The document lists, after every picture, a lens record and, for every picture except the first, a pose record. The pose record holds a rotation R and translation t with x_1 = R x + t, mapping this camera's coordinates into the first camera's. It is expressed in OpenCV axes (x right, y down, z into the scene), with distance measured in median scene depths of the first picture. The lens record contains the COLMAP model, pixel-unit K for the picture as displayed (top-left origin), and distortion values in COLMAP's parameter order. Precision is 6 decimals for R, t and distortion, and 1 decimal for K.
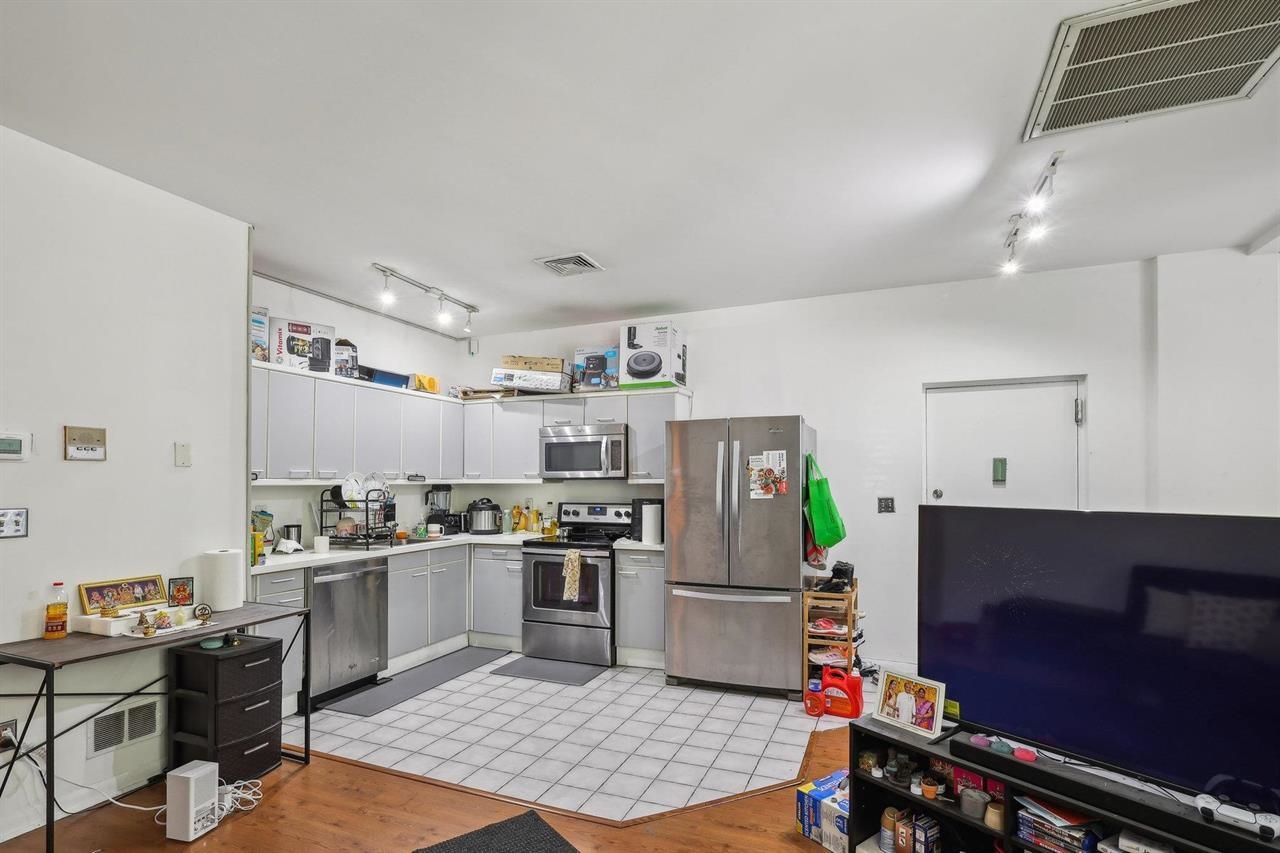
lens RADIAL K [[623.2, 0, 640.6], [0, 623.2, 478.3], [0, 0, 1]] dist [-0.002561, 0.000058]
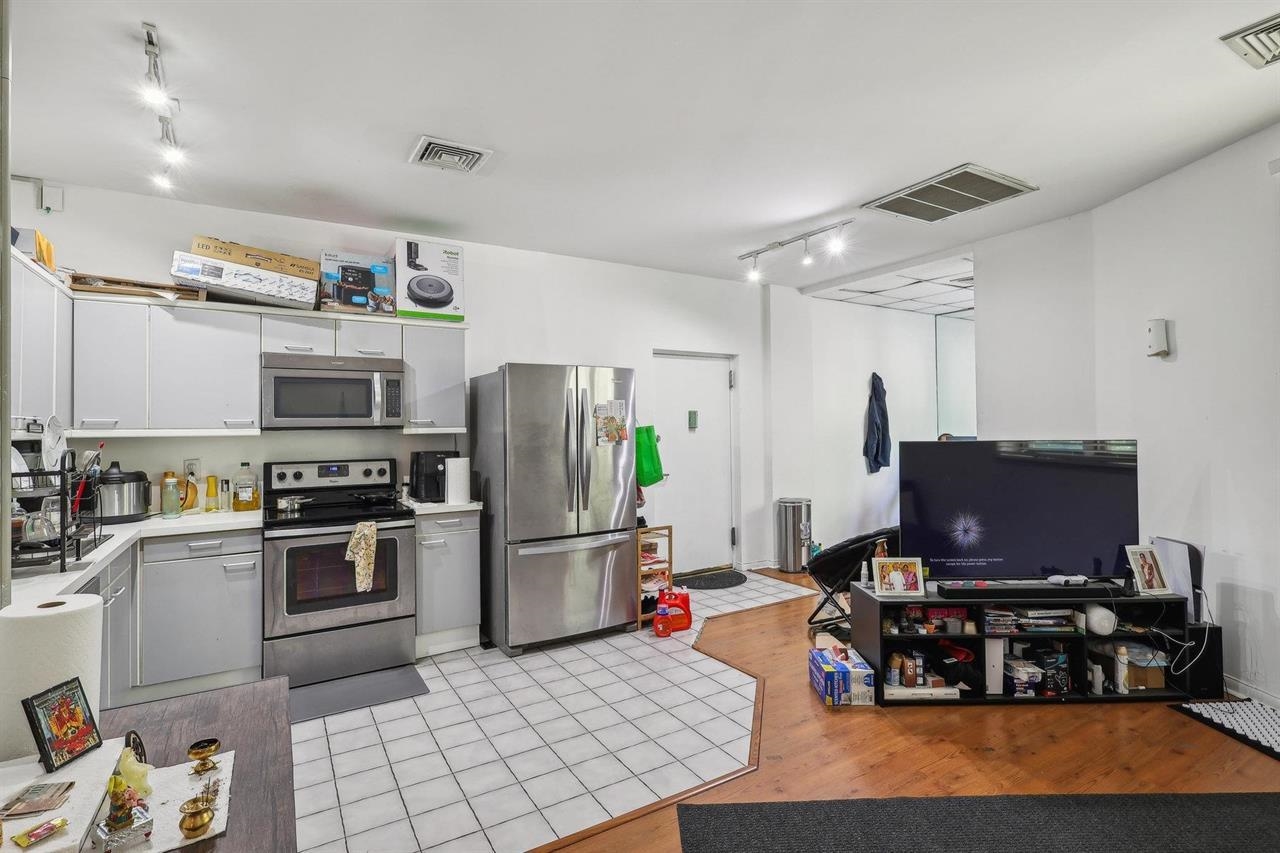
lens RADIAL K [[611.5, 0, 642.8], [0, 611.5, 418.6], [0, 0, 1]] dist [0.000319, 0.000441]
pose [[0.585478, 0.008493, 0.810644, -0.503289], [0.005939, 0.999873, -0.014766, 0.002576], [-0.810666, 0.013460, 0.585354, 0.296260]]
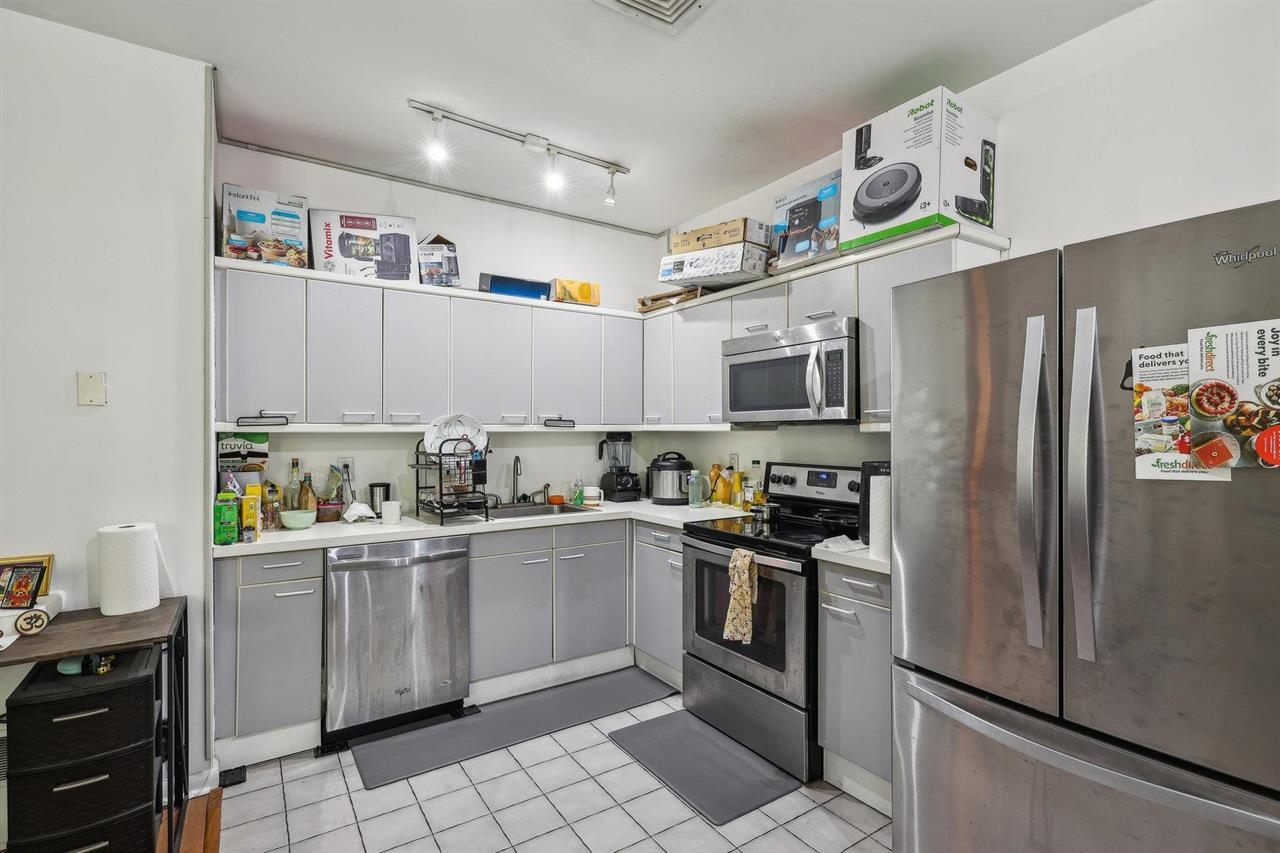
lens RADIAL K [[601.8, 0, 641.9], [0, 601.8, 431.1], [0, 0, 1]] dist [-0.001941, 0.000199]
pose [[0.827715, 0.002460, -0.561144, 0.117136], [0.001889, 0.999973, 0.007170, 0.004258], [0.561146, -0.006994, 0.827687, 0.501473]]
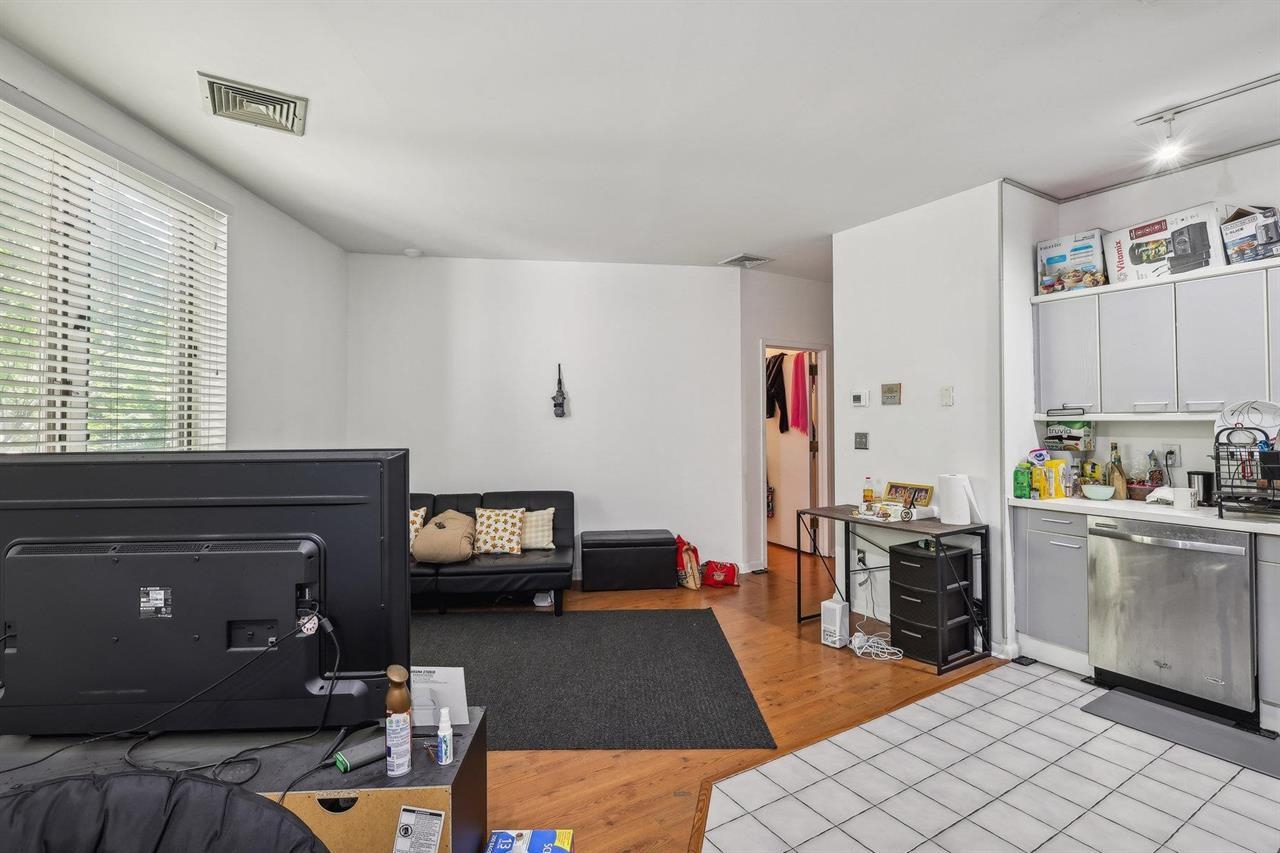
lens RADIAL K [[597.0, 0, 644.9], [0, 597.0, 418.0], [0, 0, 1]] dist [0.002604, 0.000647]
pose [[-0.577447, -0.001032, -0.816428, 0.403584], [0.009116, 0.999929, -0.007712, 0.006249], [0.816377, -0.011896, -0.577396, 0.771413]]
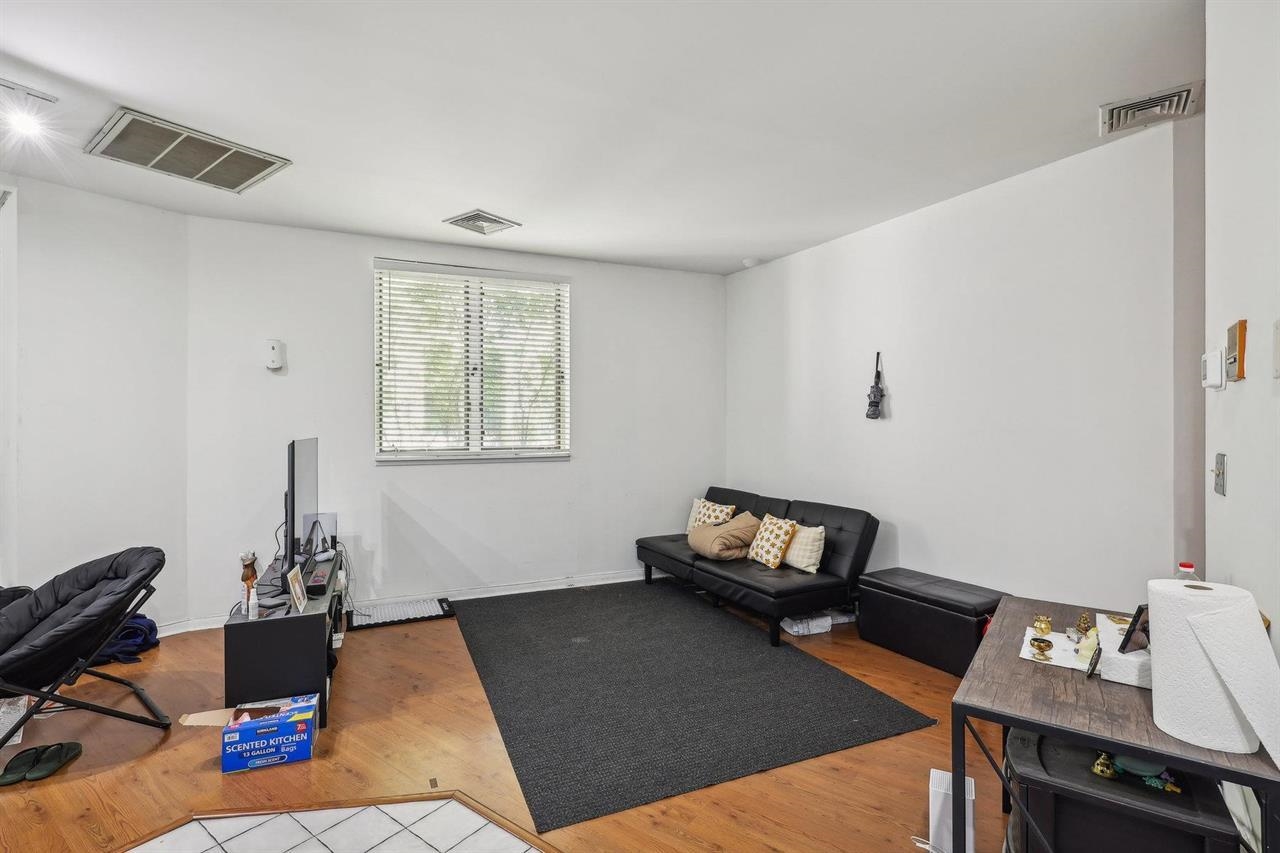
lens RADIAL K [[602.2, 0, 640.0], [0, 602.2, 426.5], [0, 0, 1]] dist [-0.002020, 0.000705]
pose [[-0.968022, 0.004753, 0.250821, -0.283838], [0.003841, 0.999984, -0.004126, 0.008445], [-0.250837, -0.003031, -0.968025, 0.957551]]
